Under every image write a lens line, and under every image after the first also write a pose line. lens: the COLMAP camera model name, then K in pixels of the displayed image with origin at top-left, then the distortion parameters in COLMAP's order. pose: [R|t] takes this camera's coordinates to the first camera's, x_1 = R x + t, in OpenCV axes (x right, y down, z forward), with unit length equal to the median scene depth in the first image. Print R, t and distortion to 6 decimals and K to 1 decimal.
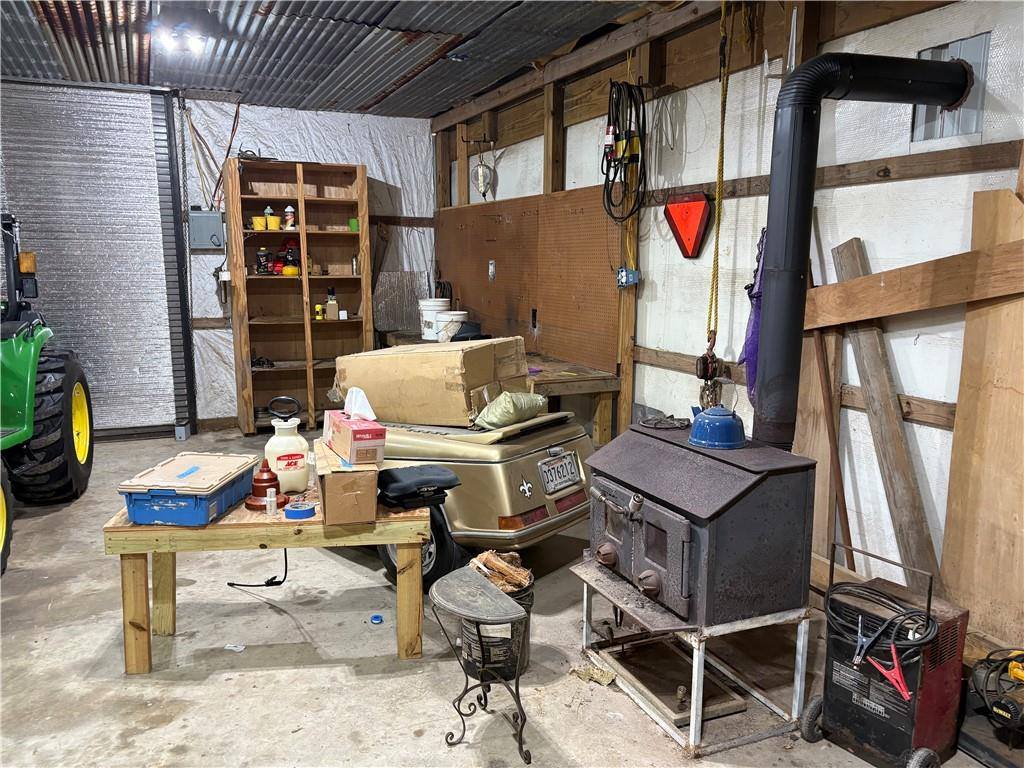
lens RADIAL K [[774.8, 0, 511.7], [0, 774.8, 384.0], [0, 0, 1]] dist [0.045251, -0.039246]
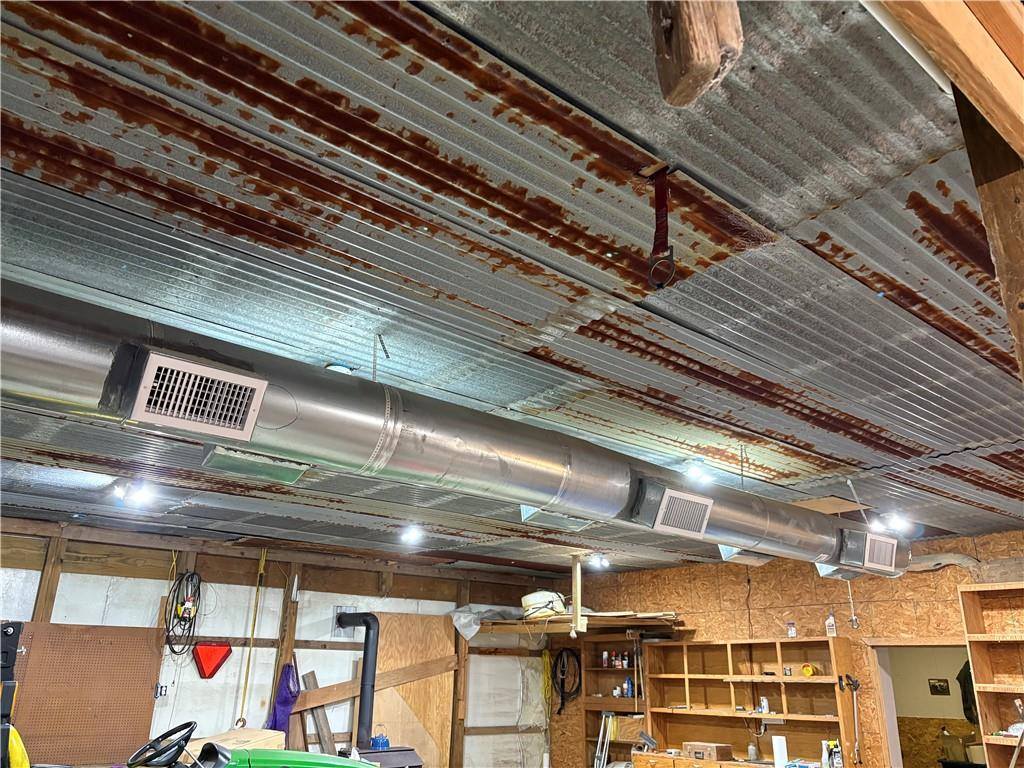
lens RADIAL K [[774.8, 0, 513.3], [0, 774.8, 385.5], [0, 0, 1]] dist [0.045251, -0.039246]
pose [[-0.260479, 0.334798, 0.905572, -1.838488], [0.143304, 0.940968, -0.306664, -0.145568], [-0.954785, 0.049893, -0.293080, 0.833895]]
